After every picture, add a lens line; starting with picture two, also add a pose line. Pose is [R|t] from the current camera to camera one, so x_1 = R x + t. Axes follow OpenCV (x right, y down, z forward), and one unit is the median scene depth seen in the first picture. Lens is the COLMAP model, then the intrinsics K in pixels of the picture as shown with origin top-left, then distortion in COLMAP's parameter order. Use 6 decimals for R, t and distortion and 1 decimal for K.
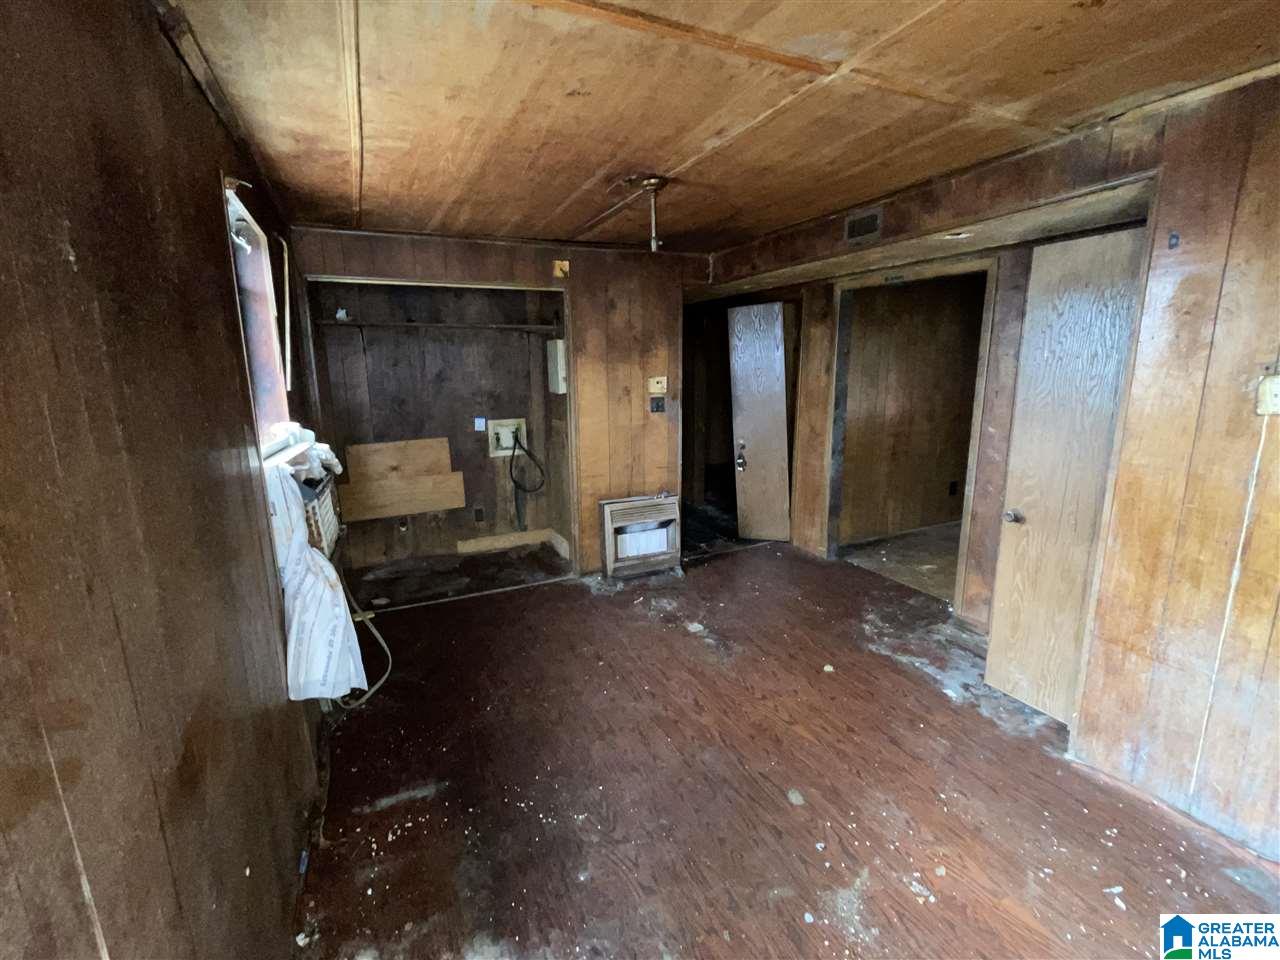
lens RADIAL K [[568.3, 0, 638.5], [0, 568.3, 481.0], [0, 0, 1]] dist [-0.000657, -0.000012]
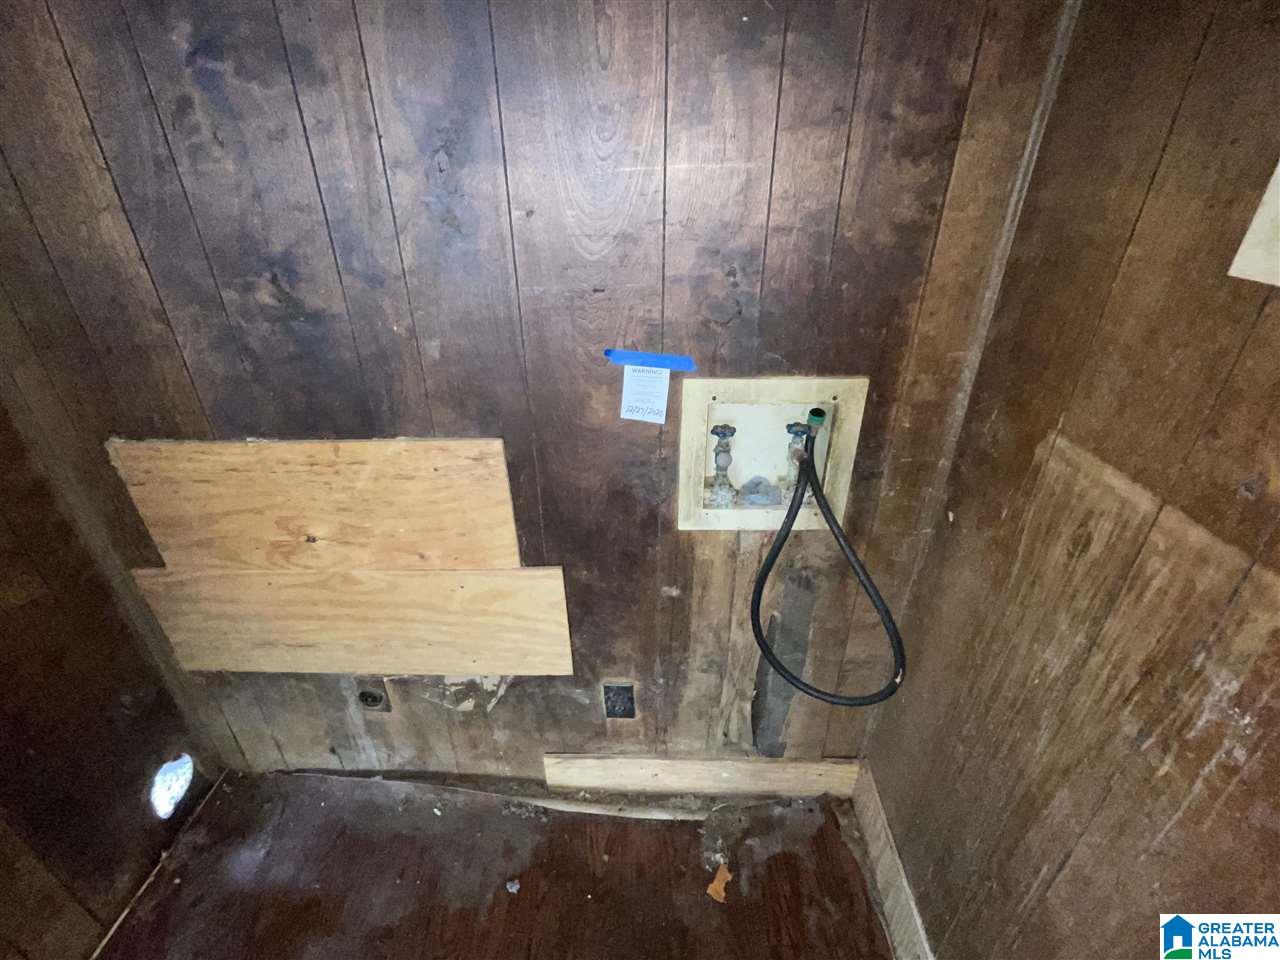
lens RADIAL K [[568.3, 0, 637.9], [0, 568.3, 479.0], [0, 0, 1]] dist [-0.000657, -0.000012]
pose [[0.899730, 0.217070, -0.378639, -0.192705], [-0.096570, 0.945056, 0.312319, -0.132869], [0.425630, -0.244438, 0.871258, 0.797918]]
